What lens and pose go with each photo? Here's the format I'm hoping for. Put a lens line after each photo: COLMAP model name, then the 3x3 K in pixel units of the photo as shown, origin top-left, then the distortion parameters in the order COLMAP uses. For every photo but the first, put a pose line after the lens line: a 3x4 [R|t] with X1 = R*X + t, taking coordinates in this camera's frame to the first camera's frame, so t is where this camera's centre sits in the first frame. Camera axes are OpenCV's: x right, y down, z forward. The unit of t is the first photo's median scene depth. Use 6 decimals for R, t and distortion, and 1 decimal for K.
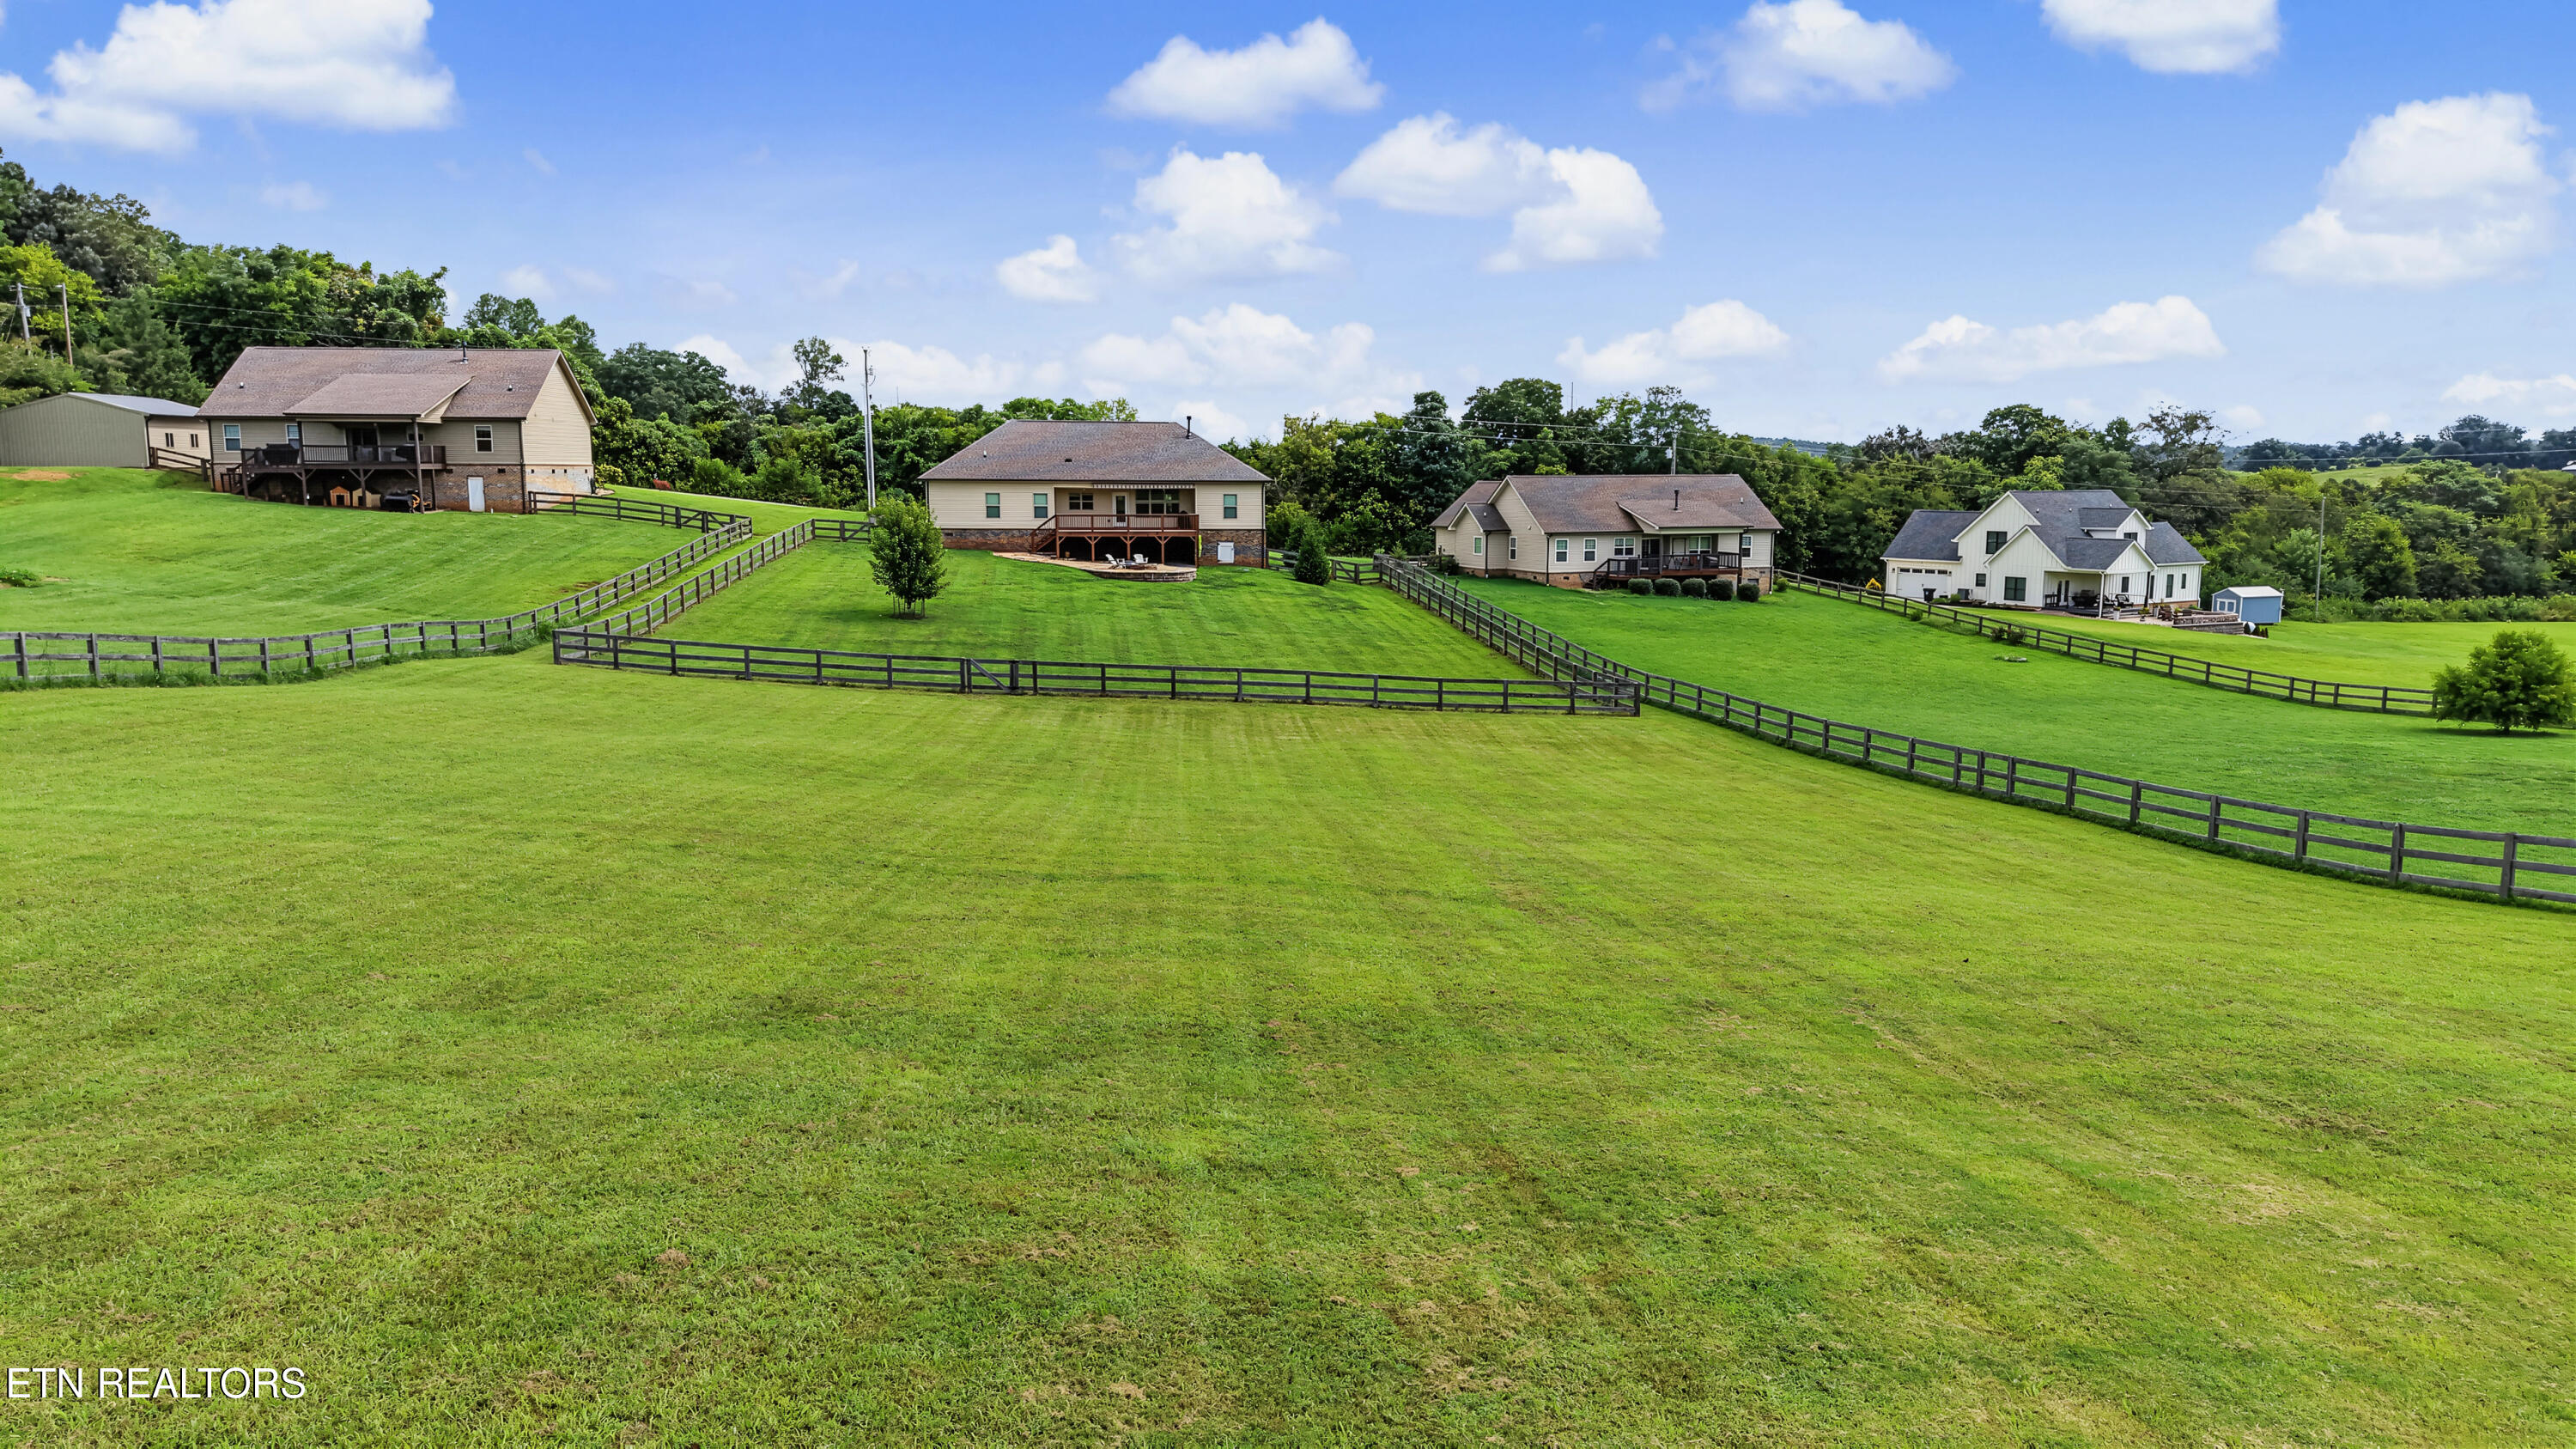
lens RADIAL K [[1715.0, 0, 1294.1], [0, 1715.0, 748.0], [0, 0, 1]] dist [0.052813, -0.067051]
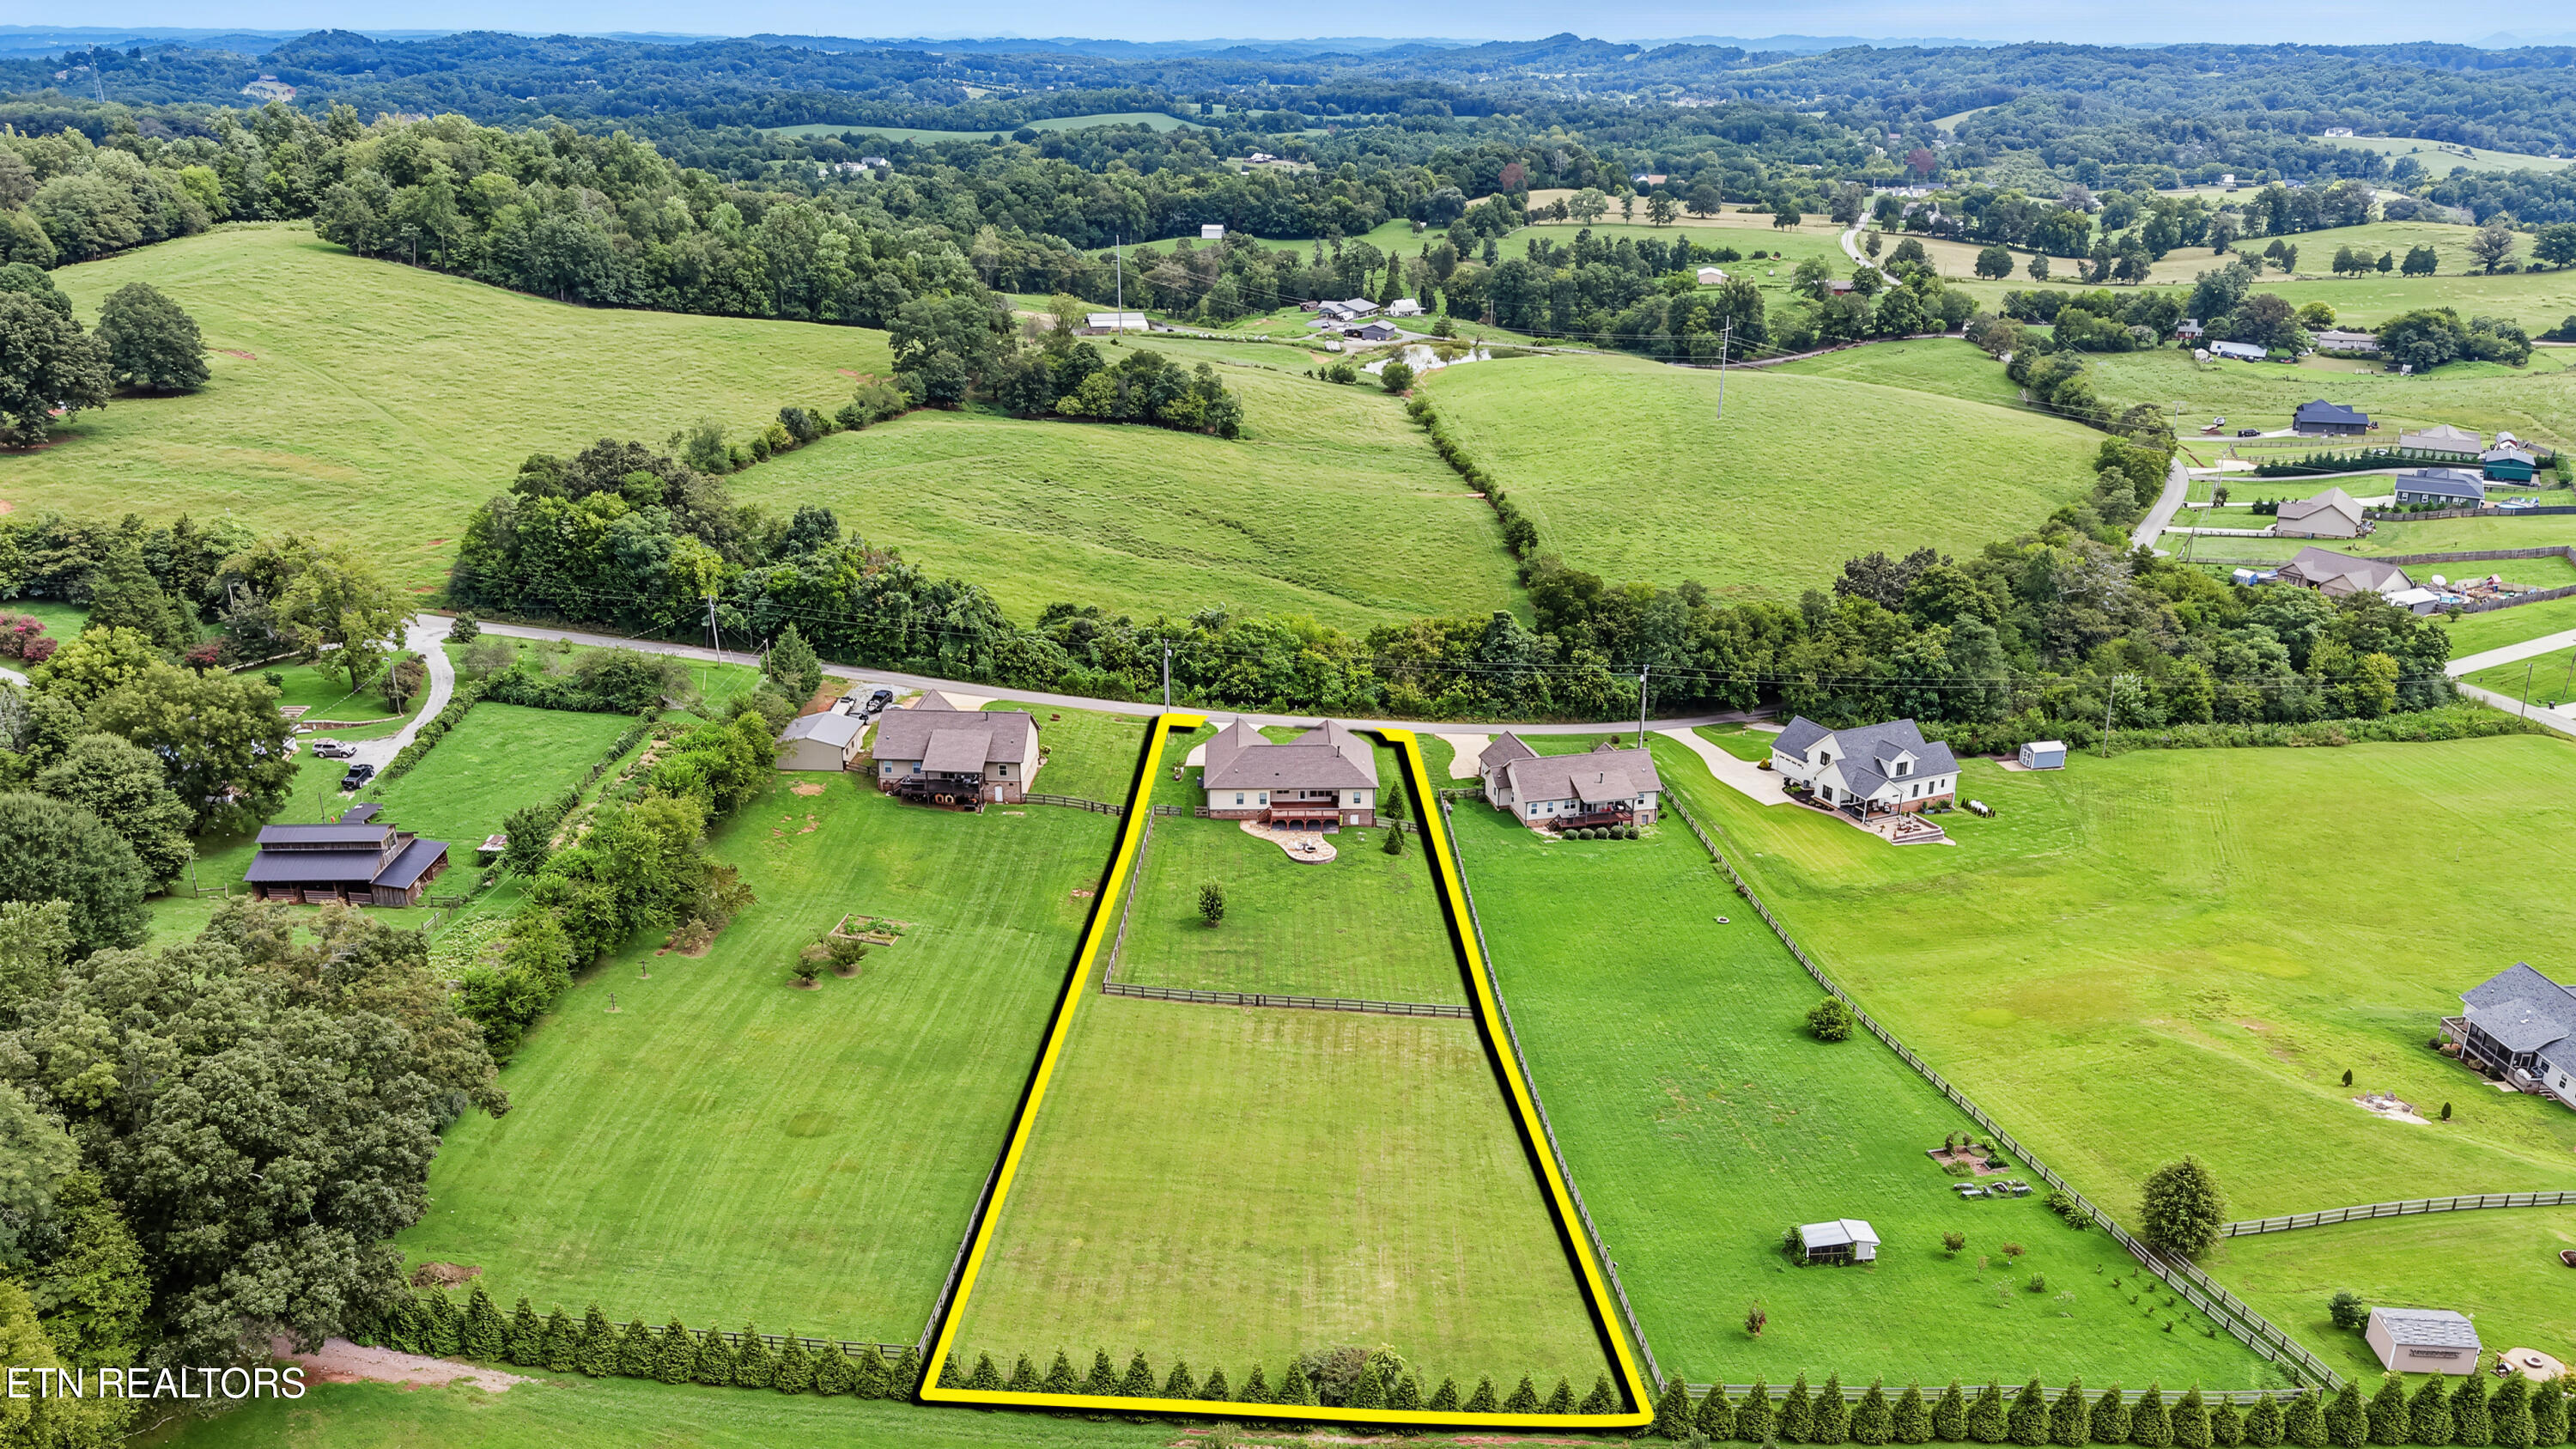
lens RADIAL K [[1943.4, 0, 1297.8], [0, 1943.4, 865.4], [0, 0, 1]] dist [0.075764, -0.119943]
pose [[0.993215, 0.049662, -0.105154, 0.133575], [-0.022873, 0.969991, 0.242063, -0.606384], [0.114020, -0.238016, 0.964546, -1.186738]]
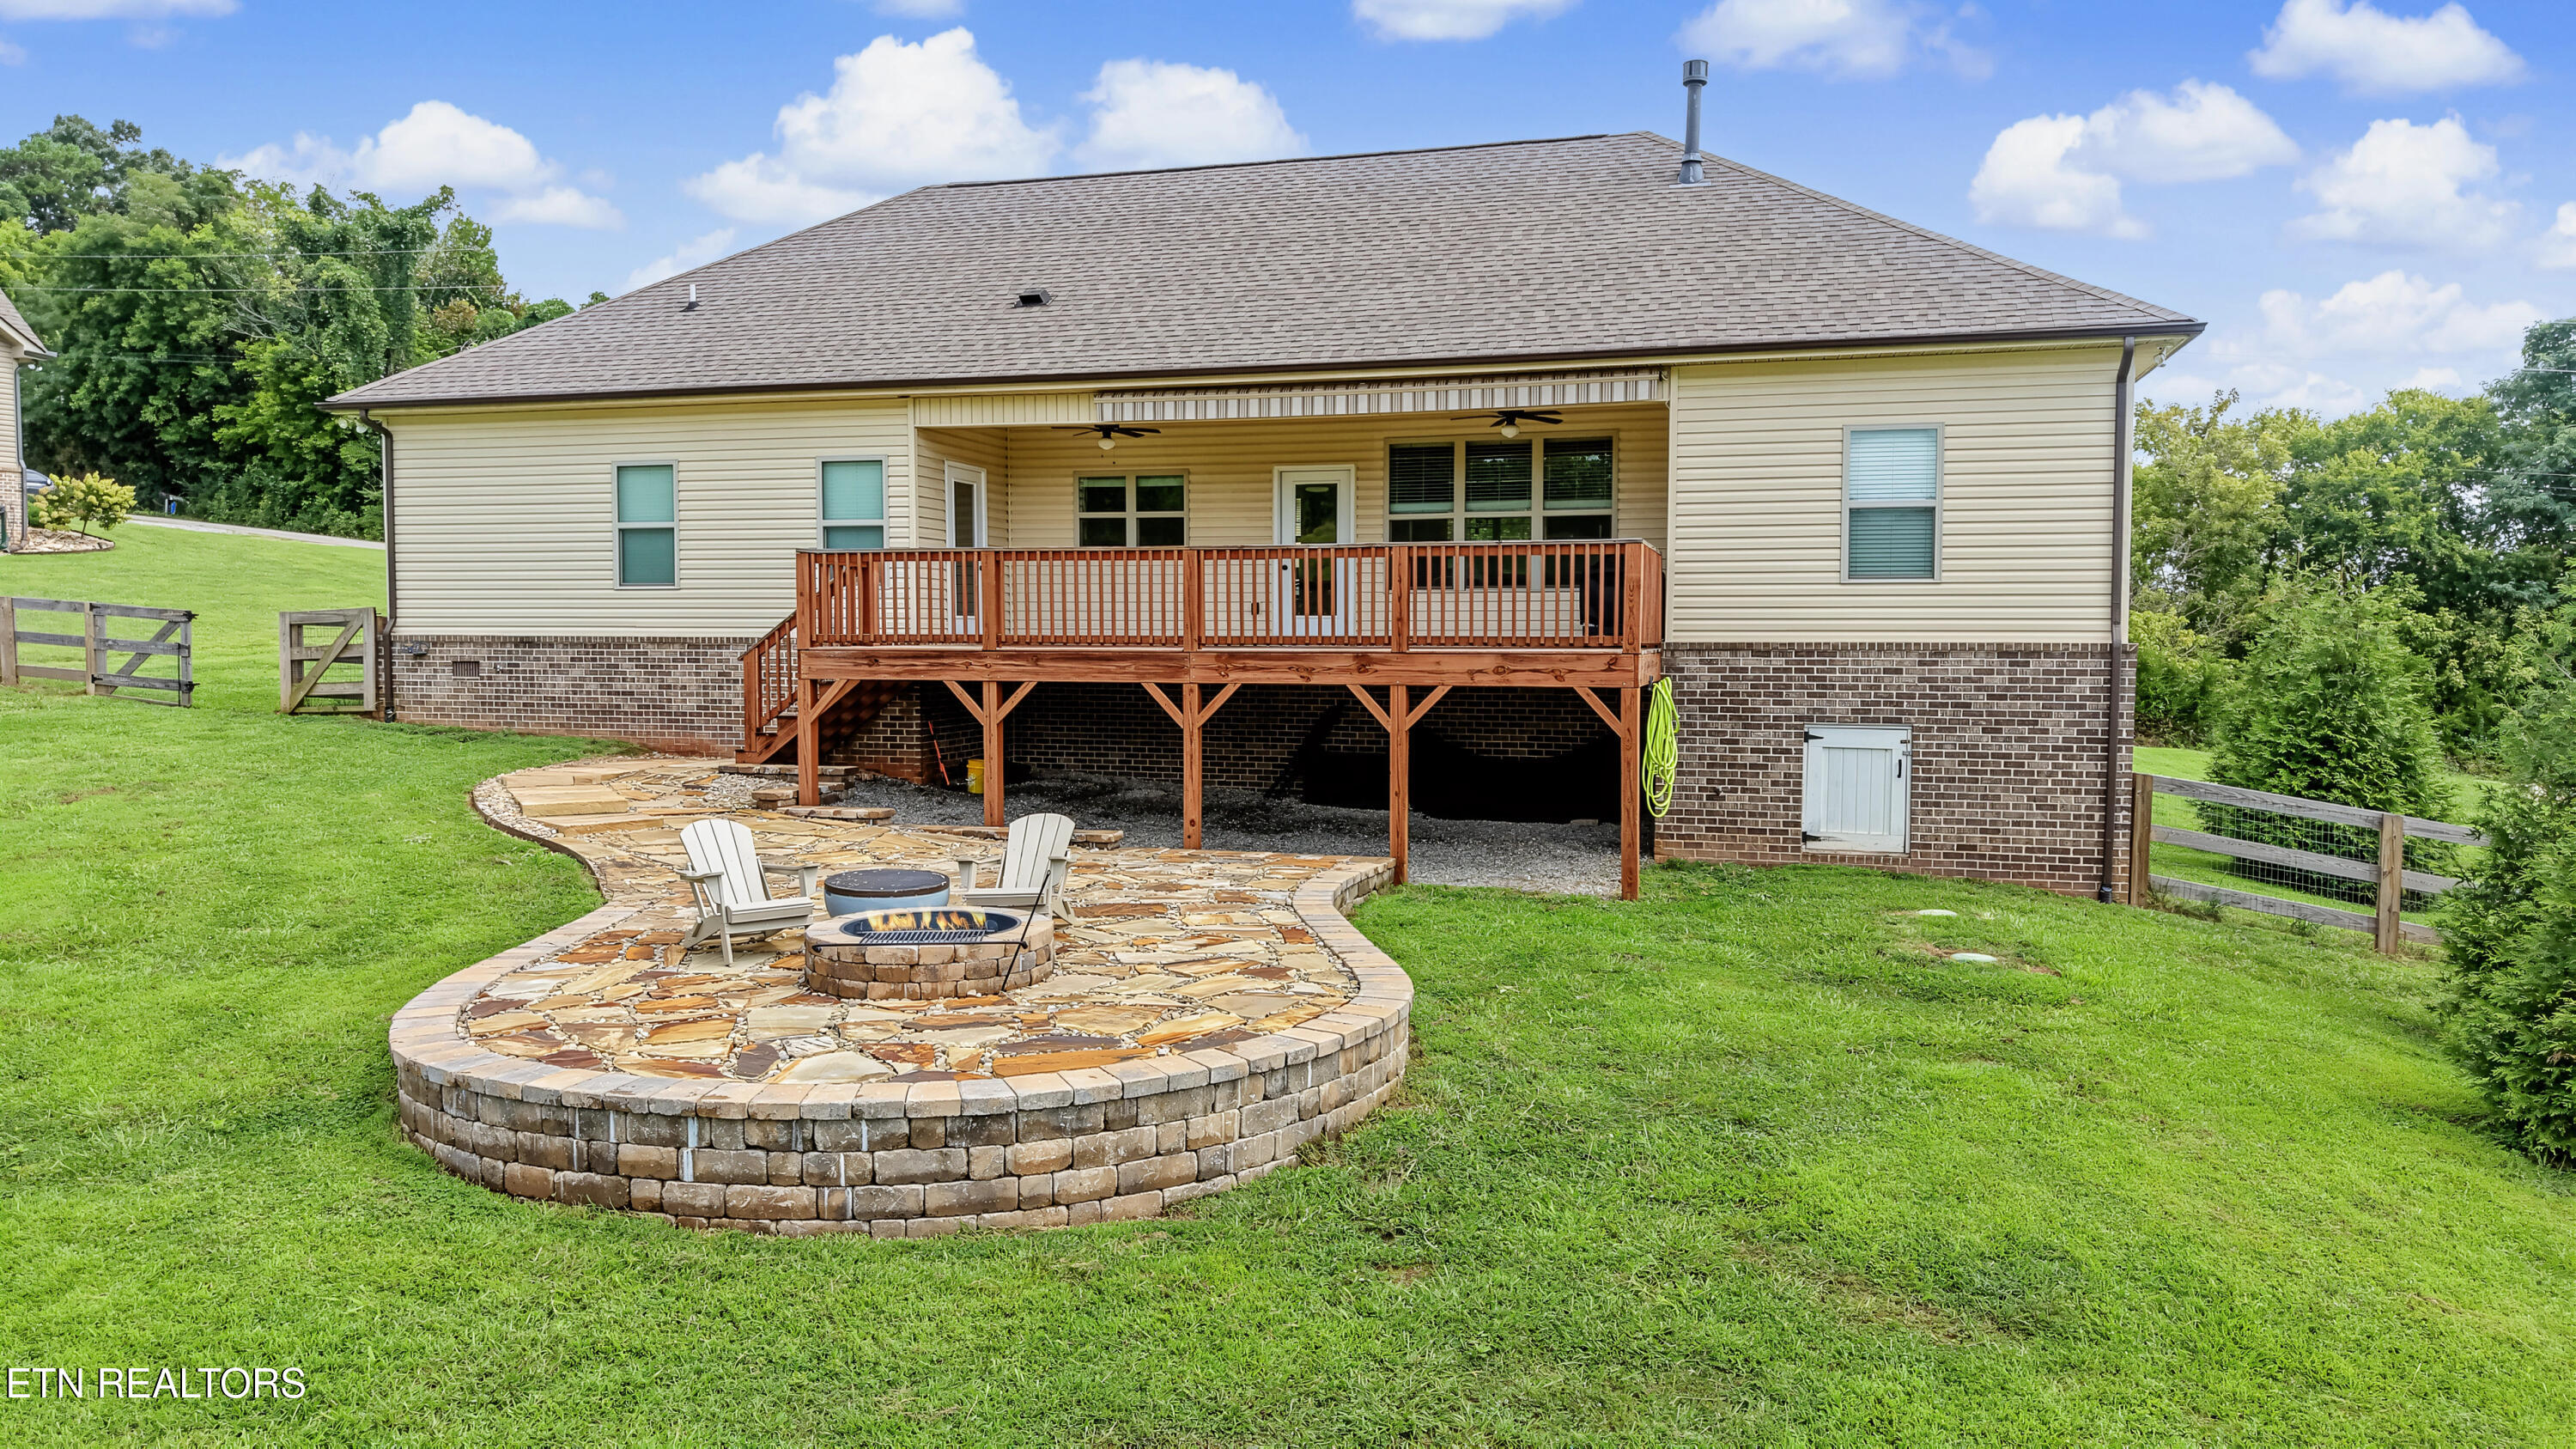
lens RADIAL K [[1715.0, 0, 1294.1], [0, 1715.0, 748.0], [0, 0, 1]] dist [0.052813, -0.067051]
pose [[0.908825, 0.029457, -0.416135, -0.020531], [-0.067563, 0.994728, -0.077140, -0.102191], [0.411669, 0.098222, 0.906025, 0.832782]]
